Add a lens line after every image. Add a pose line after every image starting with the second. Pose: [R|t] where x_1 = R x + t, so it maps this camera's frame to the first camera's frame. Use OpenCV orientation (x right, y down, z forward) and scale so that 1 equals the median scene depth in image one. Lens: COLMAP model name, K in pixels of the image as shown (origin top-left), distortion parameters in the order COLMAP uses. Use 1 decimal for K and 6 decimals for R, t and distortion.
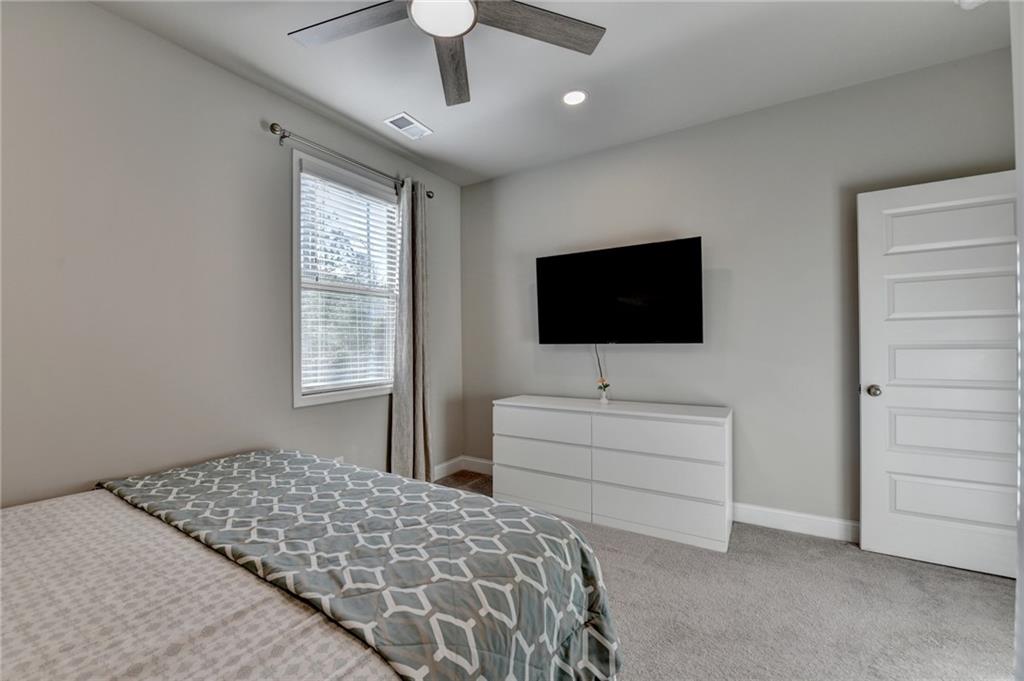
lens RADIAL K [[423.3, 0, 508.9], [0, 423.3, 346.0], [0, 0, 1]] dist [-0.027604, 0.000179]
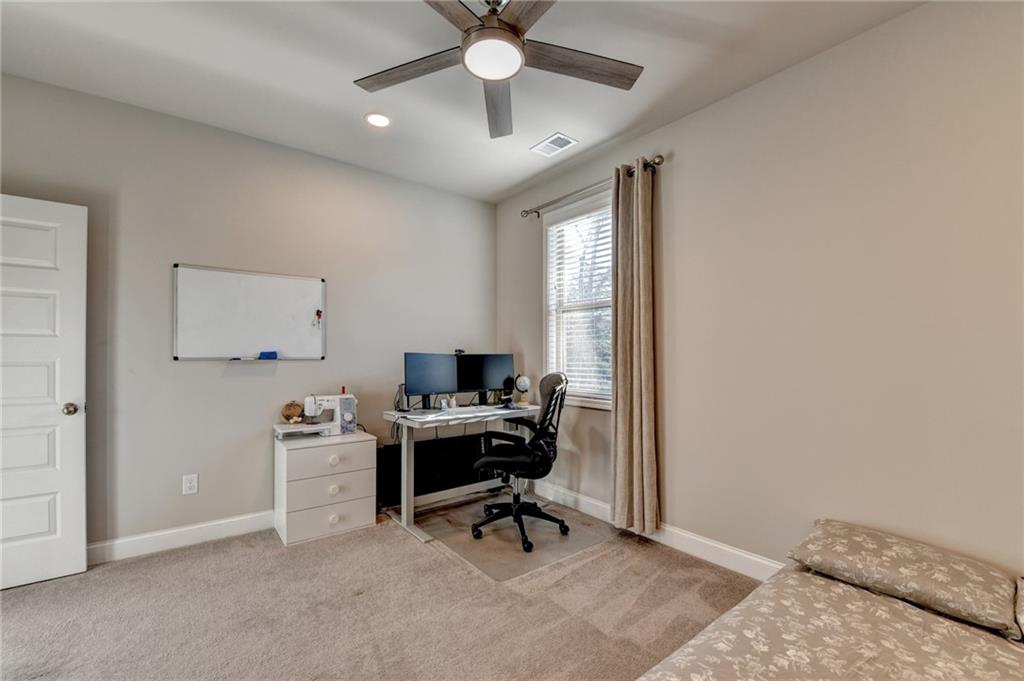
lens RADIAL K [[423.3, 0, 508.9], [0, 423.3, 346.0], [0, 0, 1]] dist [-0.027604, 0.000179]
pose [[-0.347006, -0.015539, -0.937734, 0.830273], [0.000615, 0.999859, -0.016796, -0.014348], [0.937863, -0.006405, -0.346948, 1.373067]]
